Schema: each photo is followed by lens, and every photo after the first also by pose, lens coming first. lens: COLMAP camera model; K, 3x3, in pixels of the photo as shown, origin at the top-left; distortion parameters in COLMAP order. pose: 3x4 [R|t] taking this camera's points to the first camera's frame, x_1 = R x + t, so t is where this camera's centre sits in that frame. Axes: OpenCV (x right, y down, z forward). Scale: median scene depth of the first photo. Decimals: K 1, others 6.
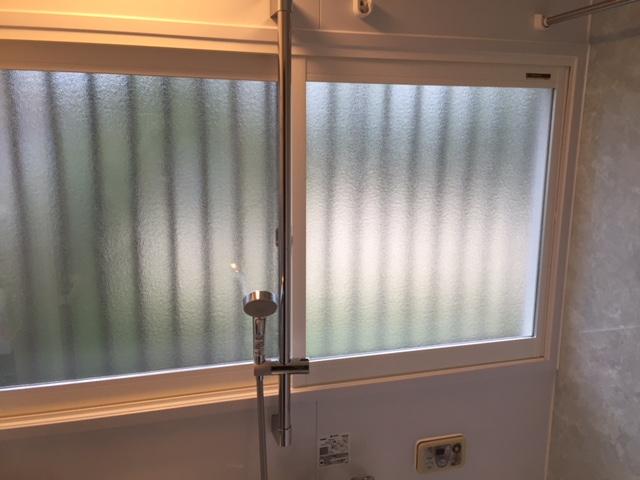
lens RADIAL K [[555.4, 0, 320.0], [0, 555.4, 240.0], [0, 0, 1]] dist [0.032453, -0.001999]
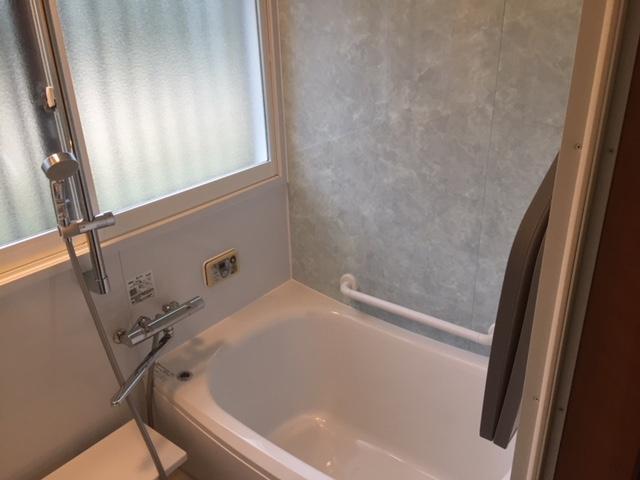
lens RADIAL K [[555.4, 0, 320.0], [0, 555.4, 240.0], [0, 0, 1]] dist [0.032453, -0.001999]
pose [[0.818922, -0.269328, 0.506783, -0.226395], [0.145339, 0.951584, 0.270859, 0.022888], [-0.555197, -0.148157, 0.818417, -0.127429]]
